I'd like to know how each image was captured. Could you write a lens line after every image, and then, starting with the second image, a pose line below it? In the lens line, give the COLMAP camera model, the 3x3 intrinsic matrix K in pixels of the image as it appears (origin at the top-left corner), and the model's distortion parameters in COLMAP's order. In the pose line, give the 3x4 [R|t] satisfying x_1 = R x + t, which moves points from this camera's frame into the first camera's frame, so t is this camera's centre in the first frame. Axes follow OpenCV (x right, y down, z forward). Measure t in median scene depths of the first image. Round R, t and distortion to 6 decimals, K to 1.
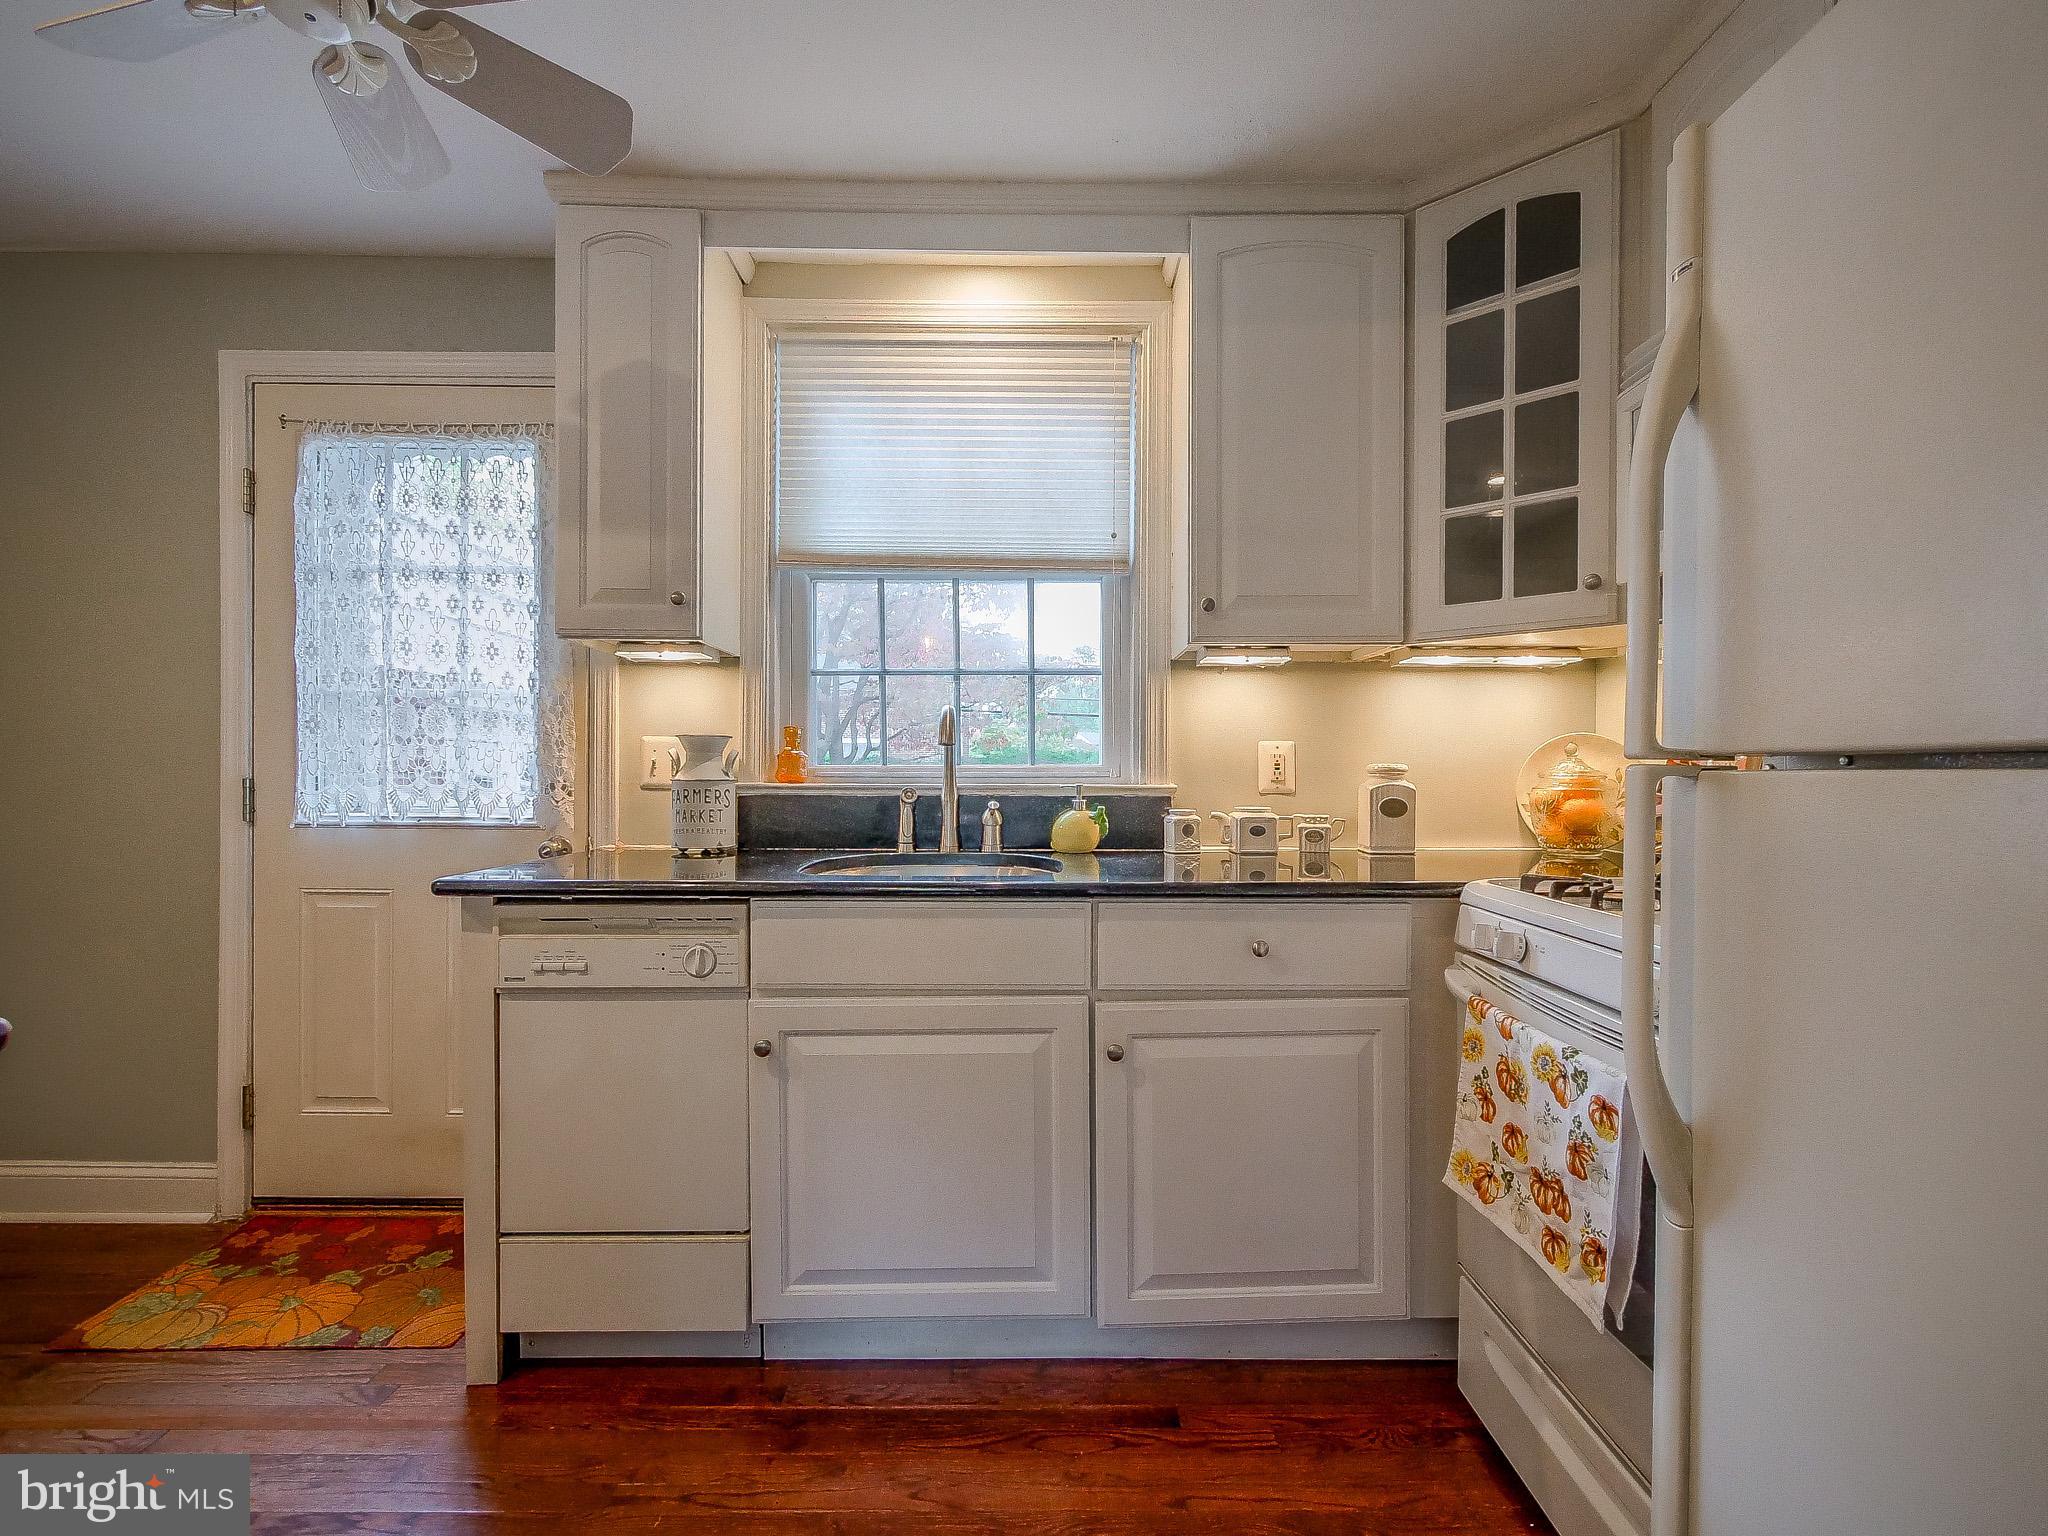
lens RADIAL K [[920.1, 0, 1026.7], [0, 920.1, 775.5], [0, 0, 1]] dist [-0.000868, 0.000368]
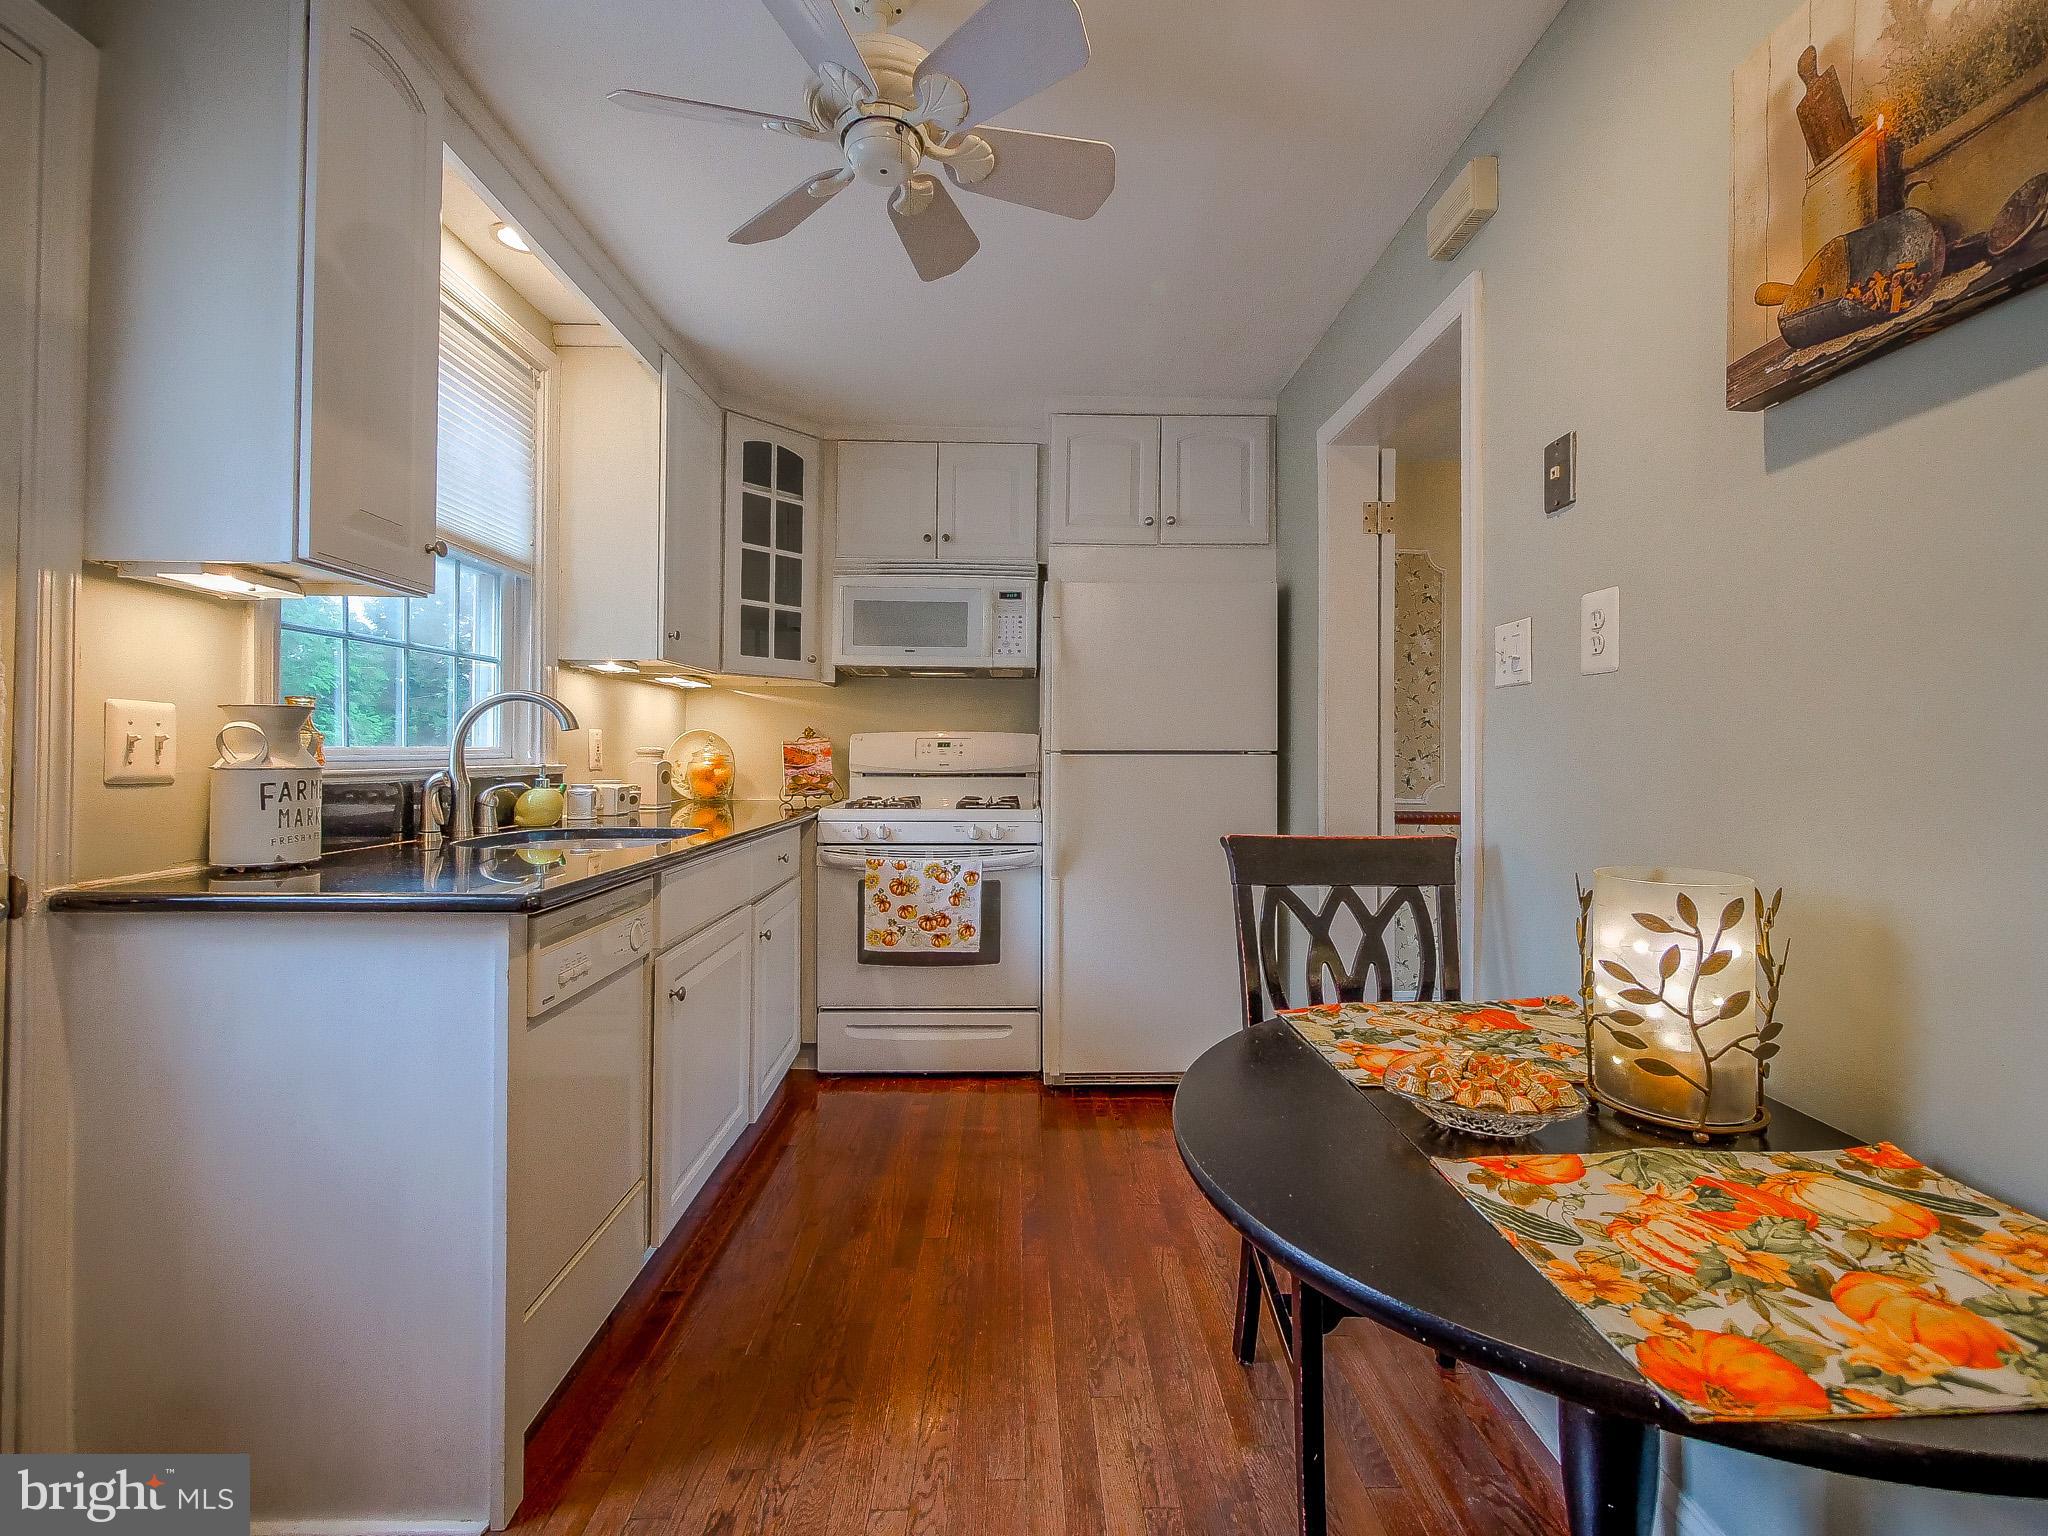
lens RADIAL K [[913.3, 0, 1023.2], [0, 913.3, 743.6], [0, 0, 1]] dist [-0.001401, 0.000128]
pose [[0.000971, 0.006978, 0.999975, -1.461910], [0.000347, 0.999976, -0.006978, -0.011723], [-0.999999, 0.000354, 0.000969, 0.569290]]
